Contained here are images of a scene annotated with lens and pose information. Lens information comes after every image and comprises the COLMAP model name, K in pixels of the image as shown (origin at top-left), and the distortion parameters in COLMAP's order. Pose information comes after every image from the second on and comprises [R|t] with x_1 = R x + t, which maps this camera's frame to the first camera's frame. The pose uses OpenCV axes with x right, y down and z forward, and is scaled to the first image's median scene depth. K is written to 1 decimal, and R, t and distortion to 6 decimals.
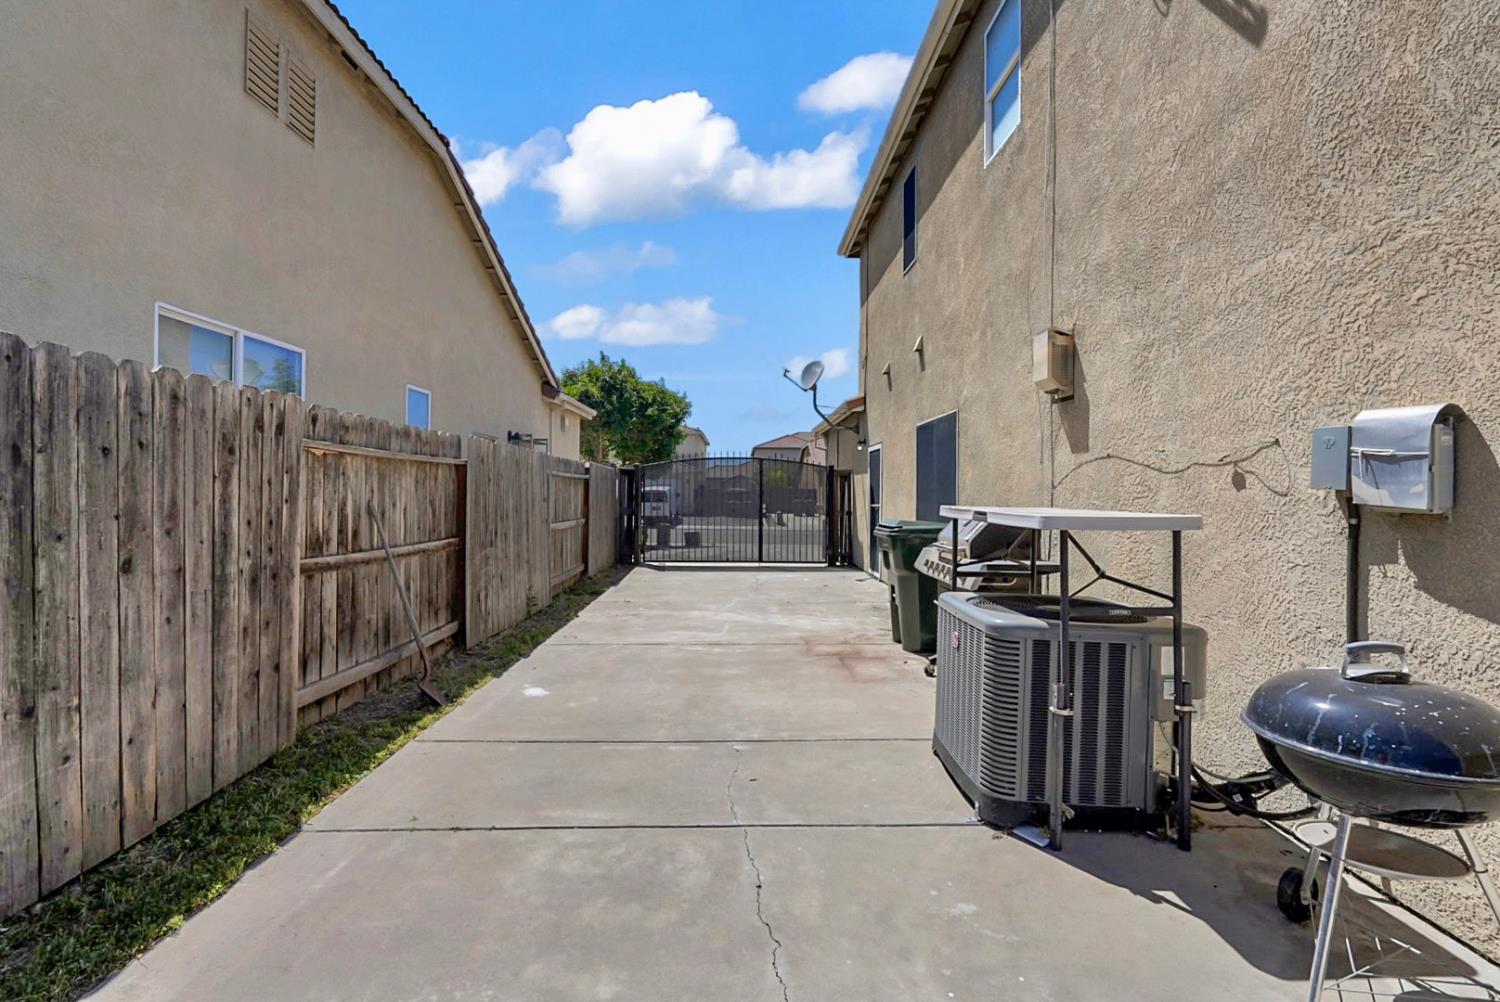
lens RADIAL K [[655.1, 0, 746.0], [0, 655.1, 490.9], [0, 0, 1]] dist [-0.004951, -0.000474]
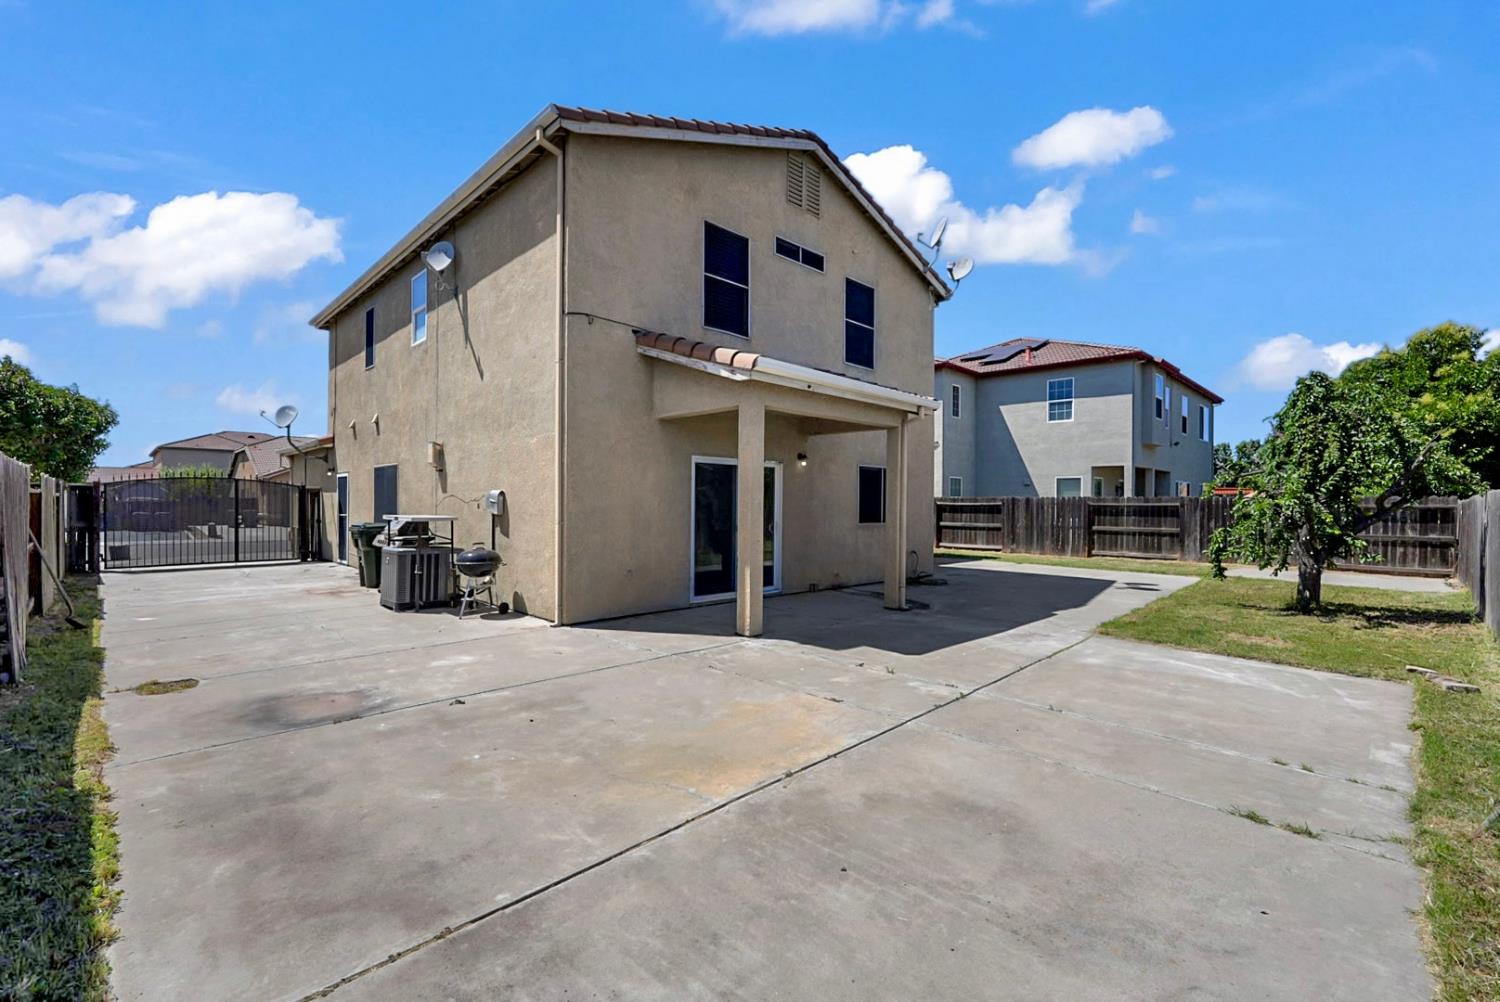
lens RADIAL K [[655.1, 0, 746.4], [0, 655.1, 495.1], [0, 0, 1]] dist [-0.004951, -0.000474]
pose [[0.719001, -0.000012, 0.695009, -0.162362], [0.001857, 0.999996, -0.001904, -0.017039], [-0.695007, 0.002659, 0.718998, -0.645083]]
